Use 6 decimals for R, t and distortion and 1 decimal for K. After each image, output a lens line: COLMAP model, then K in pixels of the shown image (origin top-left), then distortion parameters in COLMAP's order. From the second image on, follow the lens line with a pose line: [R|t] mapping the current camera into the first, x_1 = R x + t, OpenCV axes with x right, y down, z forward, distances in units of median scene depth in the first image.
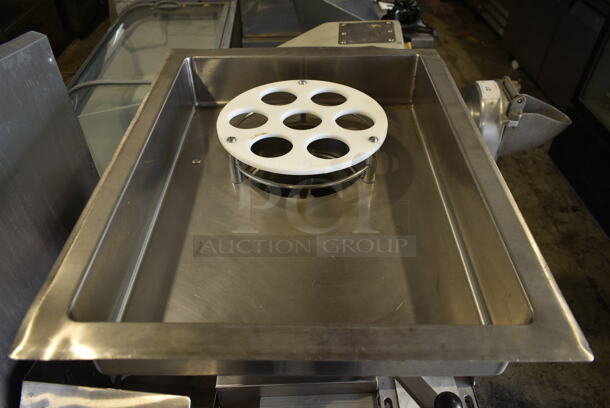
lens RADIAL K [[460.3, 0, 305.8], [0, 460.3, 204.3], [0, 0, 1]] dist [-0.023568, 0.006912]
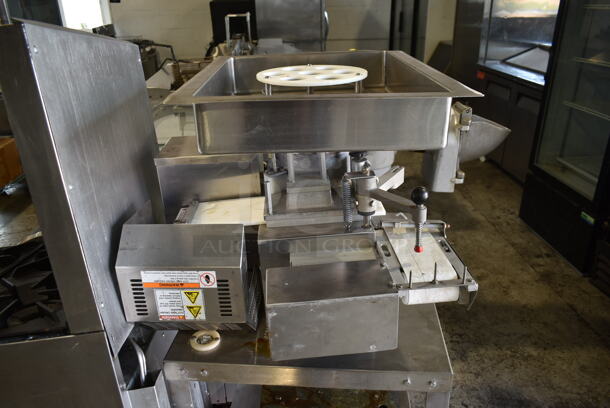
lens RADIAL K [[460.3, 0, 304.9], [0, 460.3, 204.5], [0, 0, 1]] dist [-0.023568, 0.006912]
pose [[0.999200, -0.035055, 0.019237, -0.024733], [0.039168, 0.954878, -0.294404, 0.222087], [-0.008049, 0.294922, 0.955488, -0.109614]]
